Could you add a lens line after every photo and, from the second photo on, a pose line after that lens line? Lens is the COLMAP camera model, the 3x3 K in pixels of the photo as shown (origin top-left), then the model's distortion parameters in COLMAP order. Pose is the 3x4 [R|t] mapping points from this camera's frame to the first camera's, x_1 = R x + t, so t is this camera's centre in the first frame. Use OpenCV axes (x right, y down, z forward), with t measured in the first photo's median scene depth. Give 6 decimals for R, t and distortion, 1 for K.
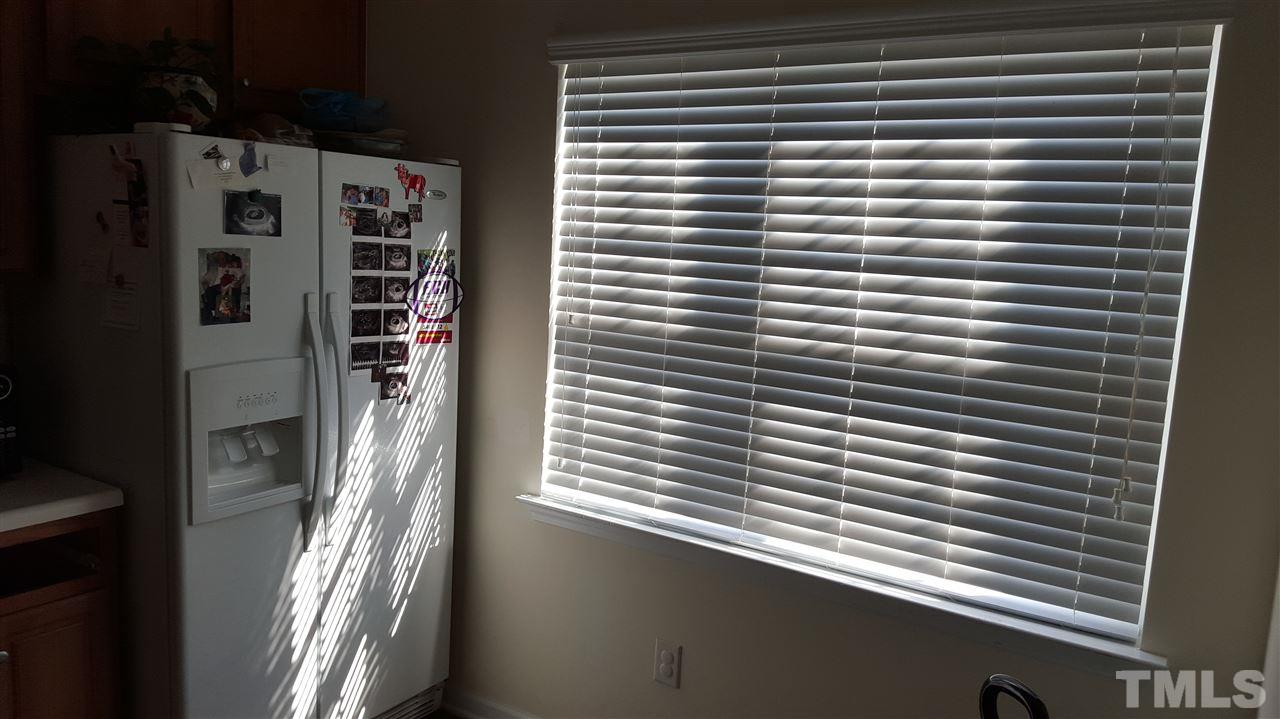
lens RADIAL K [[969.4, 0, 636.6], [0, 969.4, 367.4], [0, 0, 1]] dist [0.211638, -0.373687]
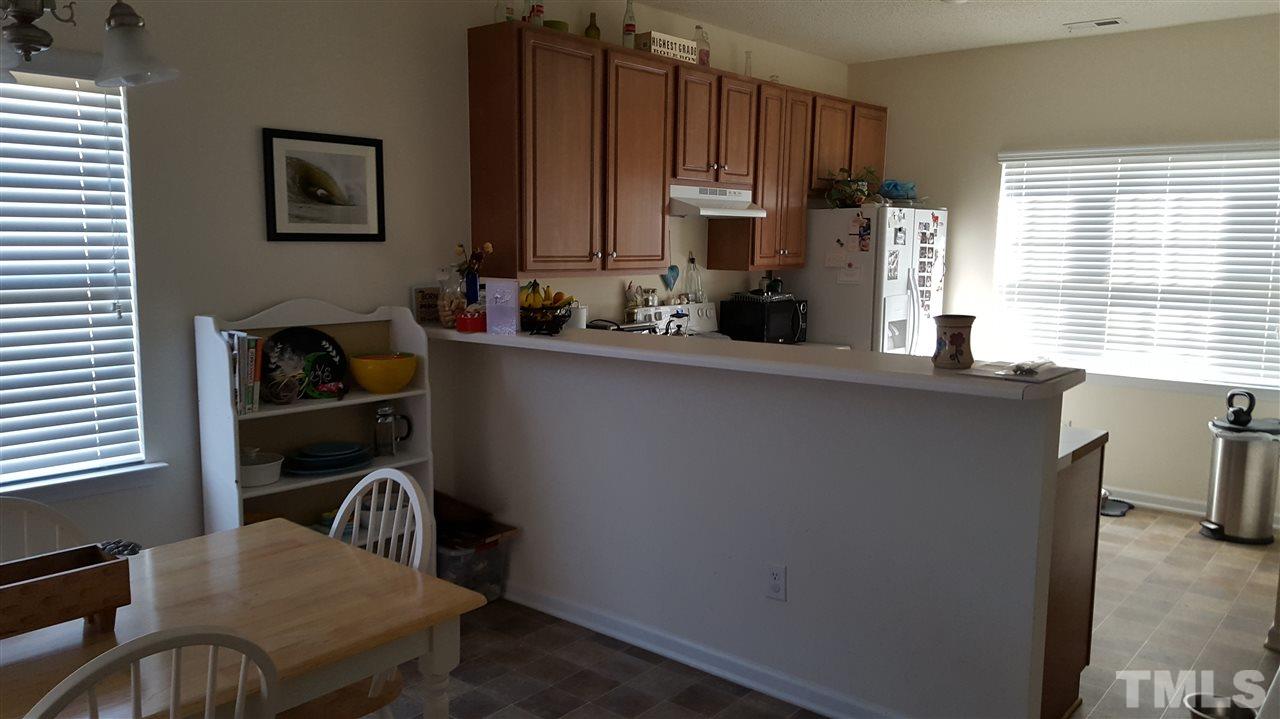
lens RADIAL K [[970.5, 0, 631.5], [0, 970.5, 357.3], [0, 0, 1]] dist [0.190205, -0.277156]
pose [[0.994777, -0.025350, -0.098876, -0.757126], [0.022841, 0.999390, -0.026424, 0.186228], [0.099485, 0.024027, 0.994749, -1.423188]]
